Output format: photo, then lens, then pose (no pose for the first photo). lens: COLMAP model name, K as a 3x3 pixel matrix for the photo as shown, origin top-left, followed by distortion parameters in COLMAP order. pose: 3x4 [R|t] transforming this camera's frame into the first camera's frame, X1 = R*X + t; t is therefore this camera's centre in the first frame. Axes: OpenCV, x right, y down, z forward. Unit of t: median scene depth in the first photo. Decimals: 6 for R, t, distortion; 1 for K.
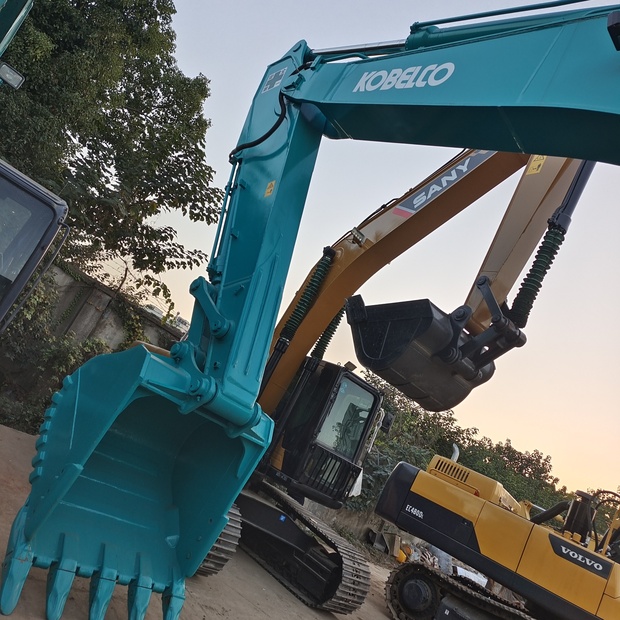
lens RADIAL K [[556.5, 0, 294.9], [0, 556.5, 310.8], [0, 0, 1]] dist [0.005501, 0.006050]
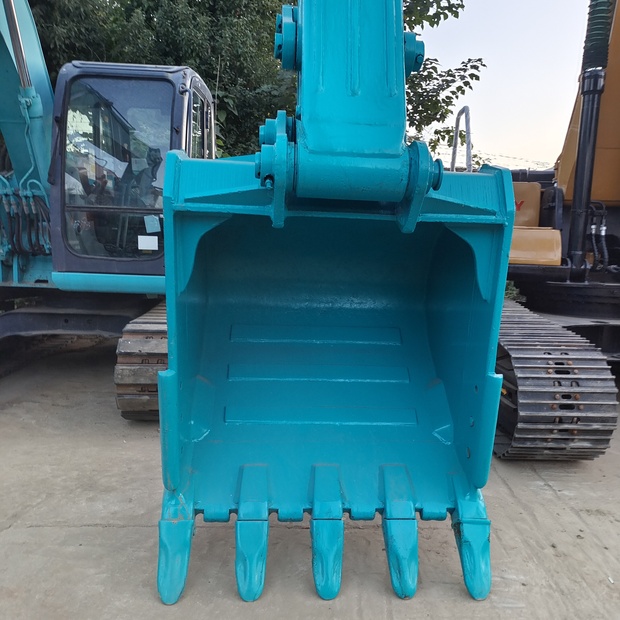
lens RADIAL K [[556.5, 0, 294.9], [0, 556.5, 310.8], [0, 0, 1]] dist [0.005501, 0.006050]
pose [[0.683573, -0.346853, -0.642200, 0.081595], [0.460336, 0.887682, 0.010553, 0.176496], [0.566409, -0.302841, 0.766464, 0.402070]]
